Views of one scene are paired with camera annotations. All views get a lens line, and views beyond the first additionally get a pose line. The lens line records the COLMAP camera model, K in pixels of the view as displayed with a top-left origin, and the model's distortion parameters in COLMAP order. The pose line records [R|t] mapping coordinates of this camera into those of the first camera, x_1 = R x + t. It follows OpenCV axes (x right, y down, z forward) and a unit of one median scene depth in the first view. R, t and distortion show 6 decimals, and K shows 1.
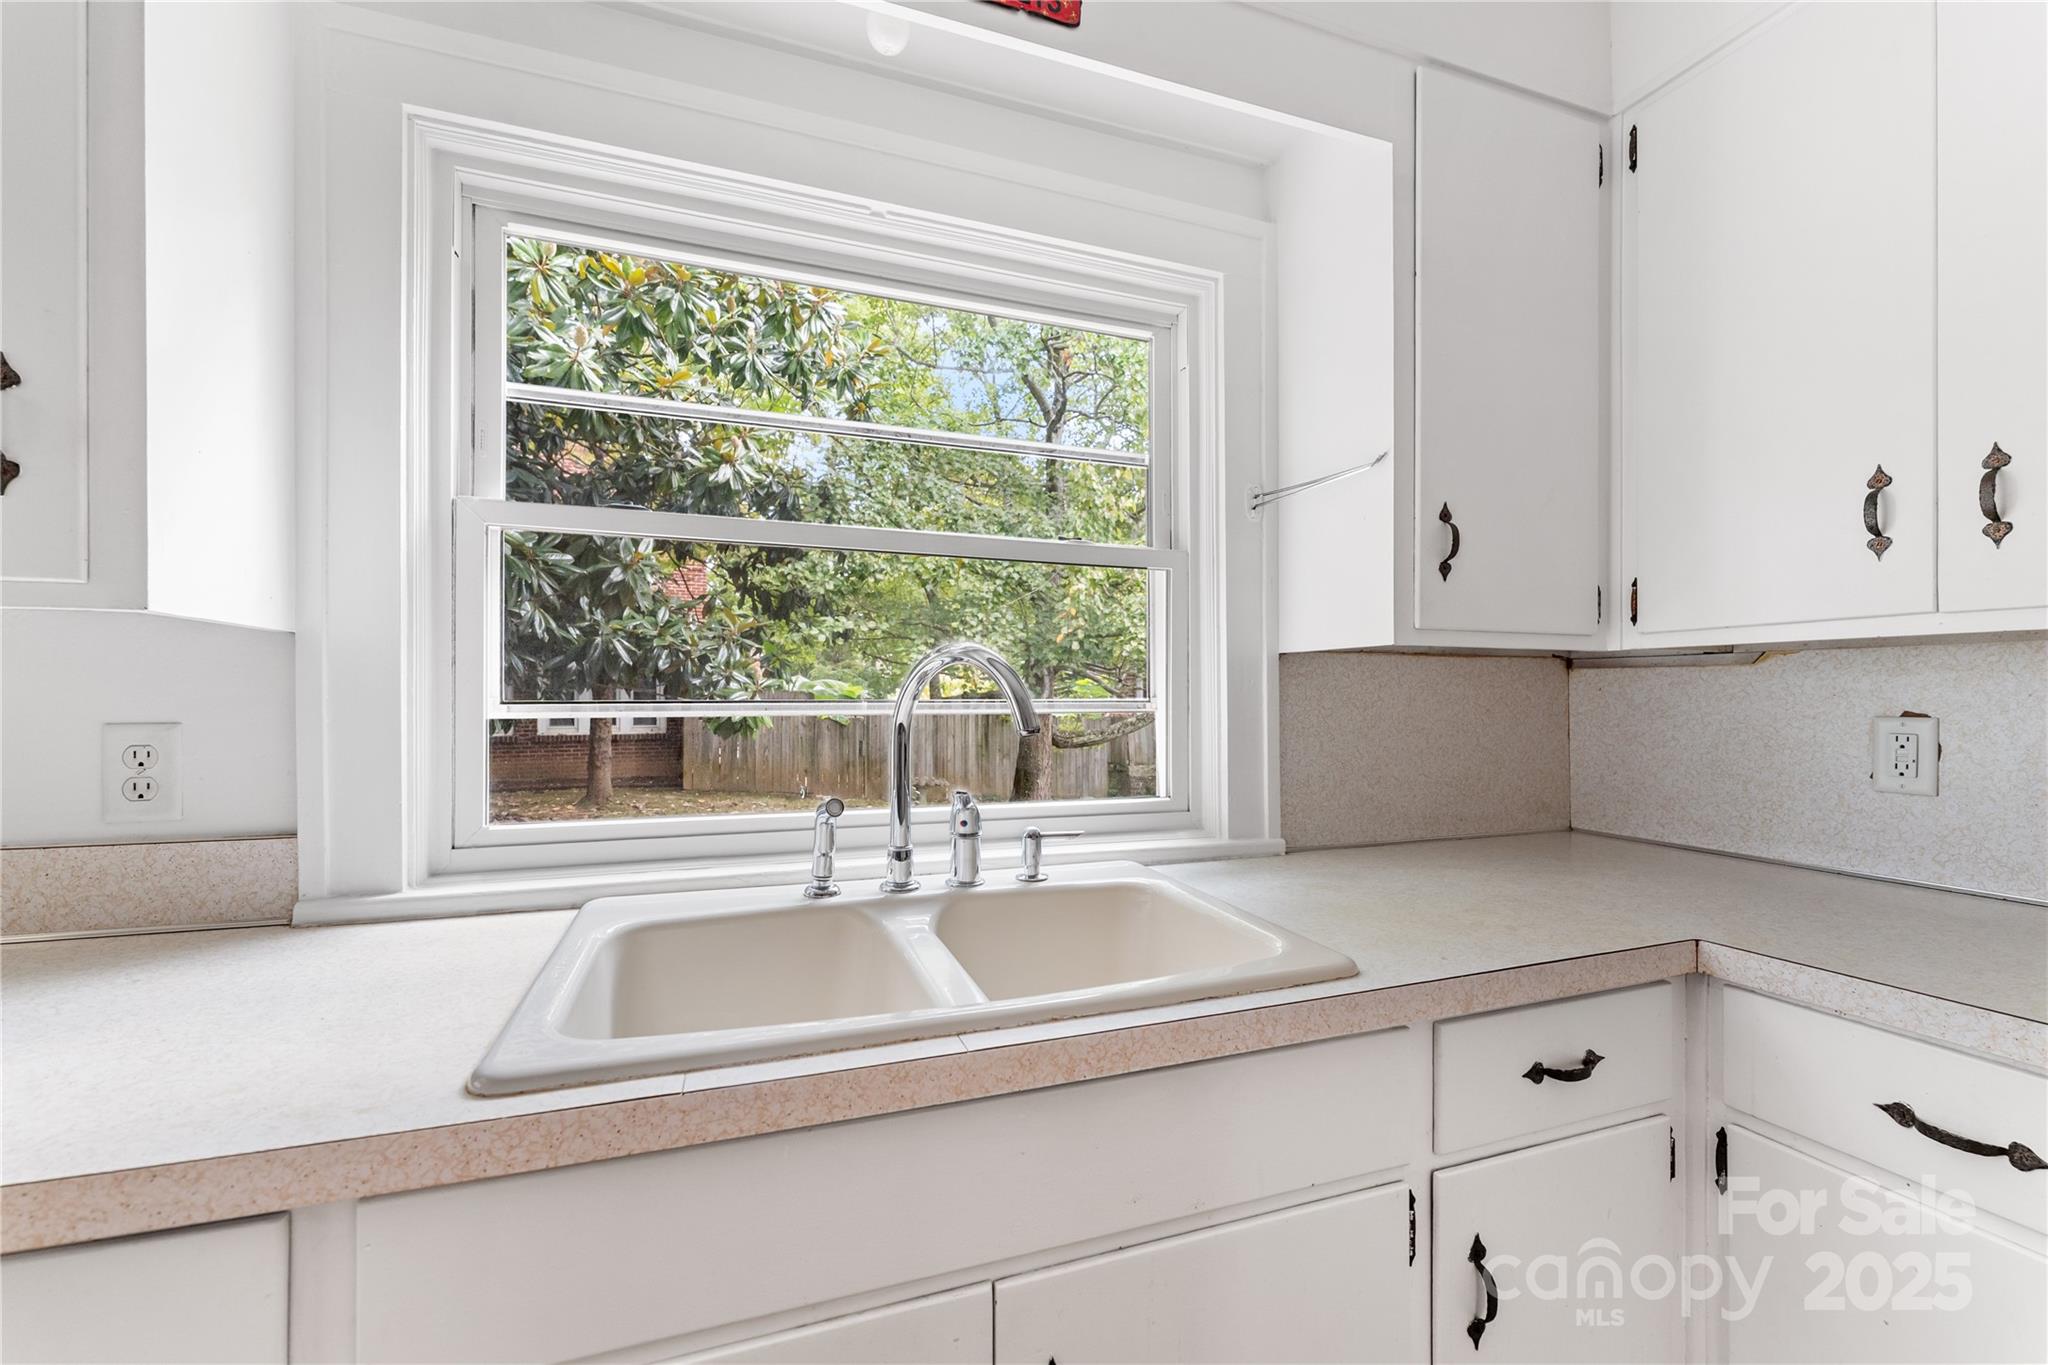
lens RADIAL K [[828.3, 0, 1024.6], [0, 828.3, 694.1], [0, 0, 1]] dist [0.002399, 0.000824]
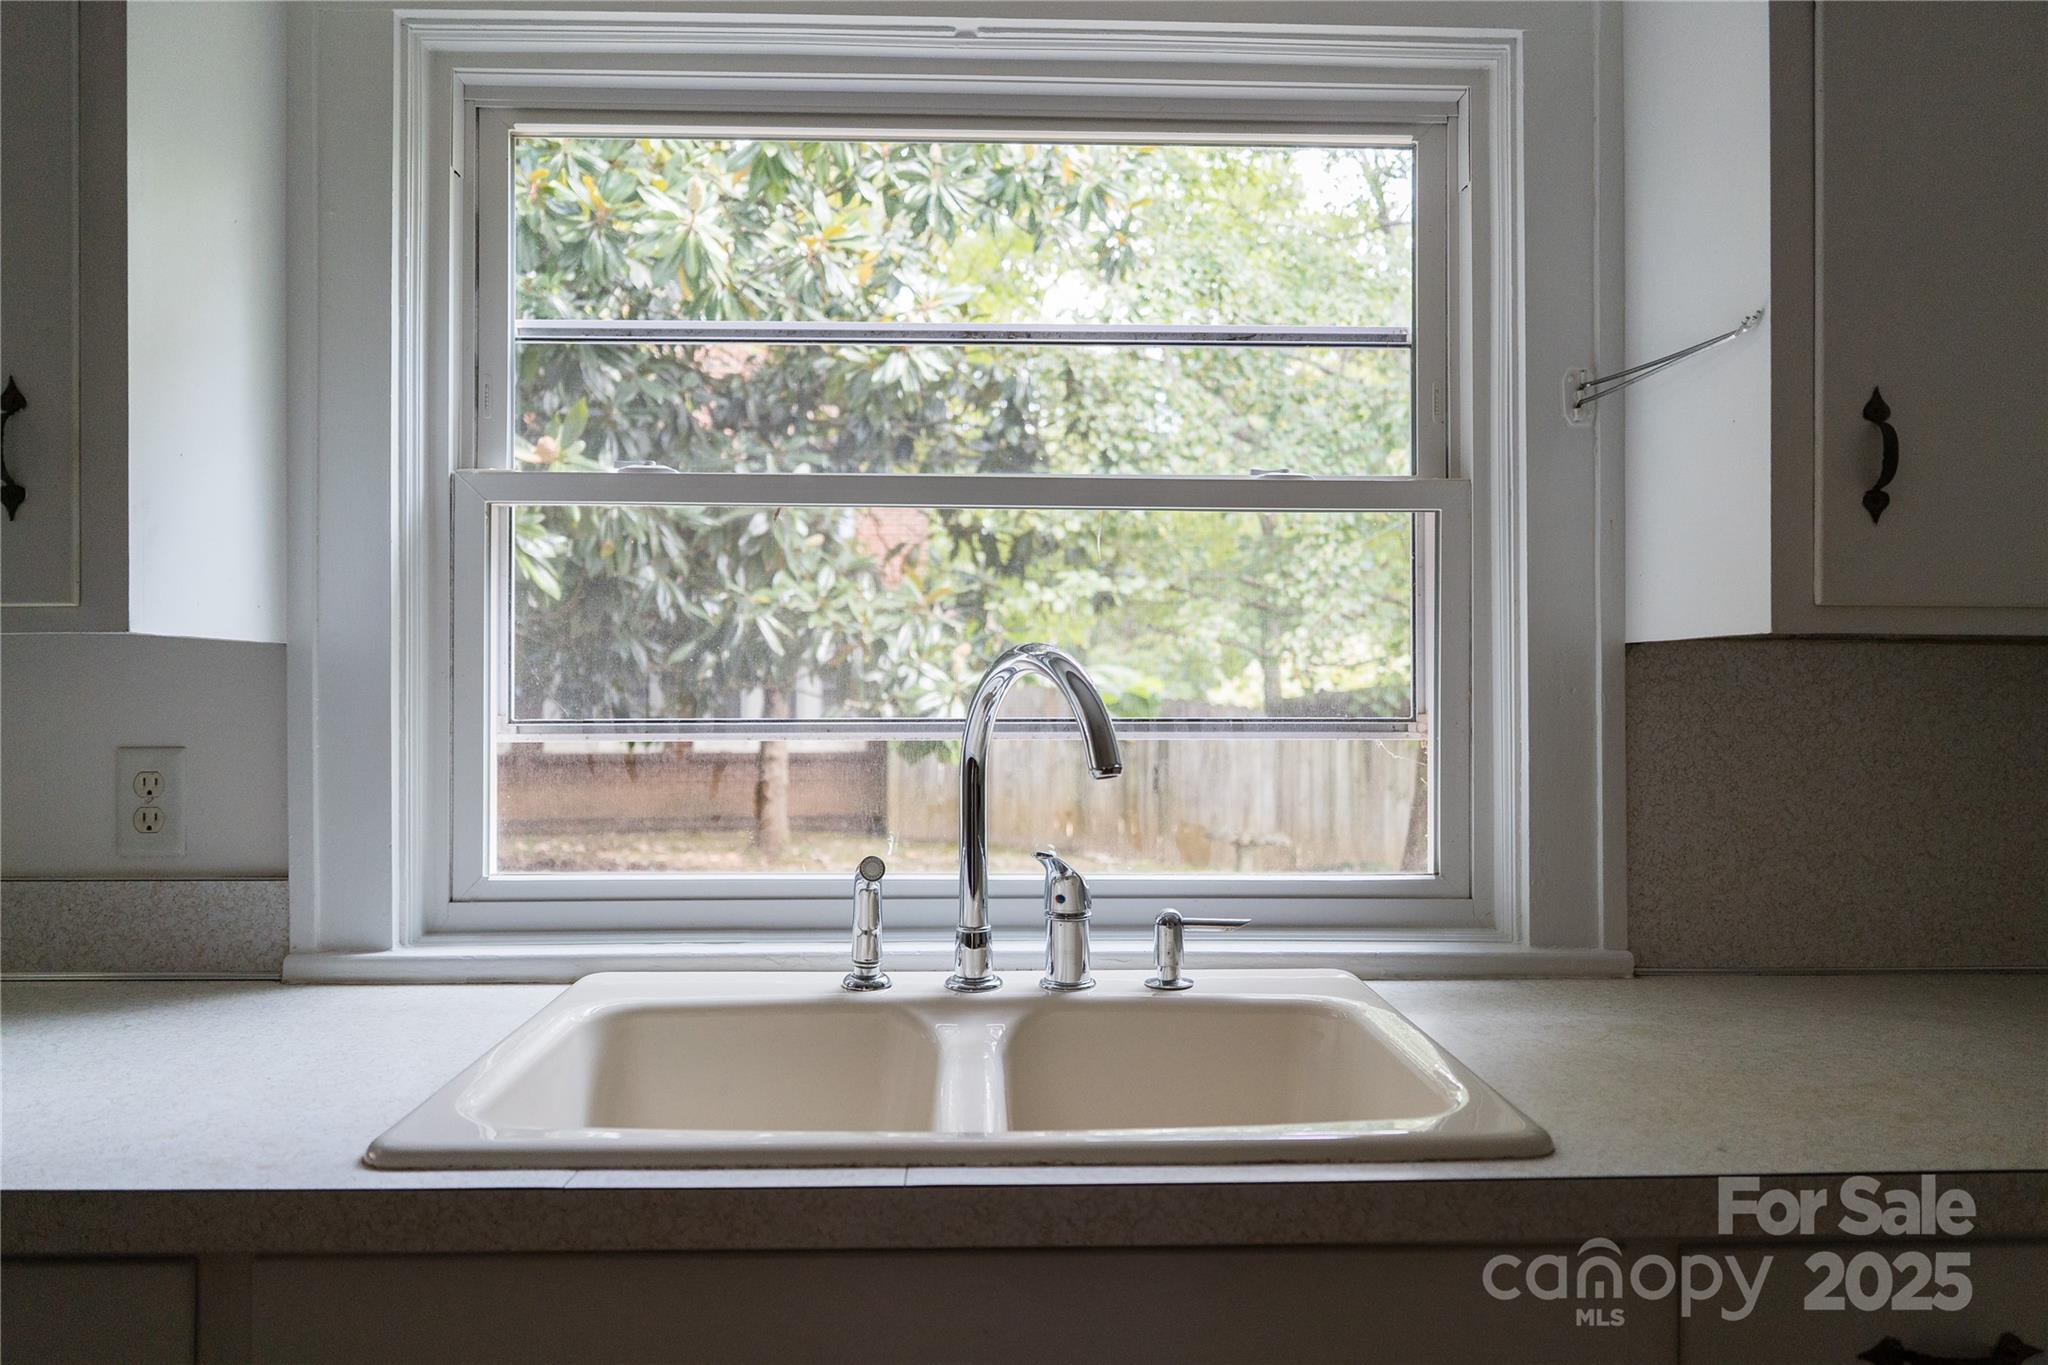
lens RADIAL K [[1378.4, 0, 1013.2], [0, 1378.4, 683.0], [0, 0, 1]] dist [0.019388, -0.005570]
pose [[0.951238, -0.003022, -0.308442, 0.198532], [0.001891, 0.999990, -0.003966, -0.017702], [0.308451, 0.003189, 0.951235, -0.097453]]
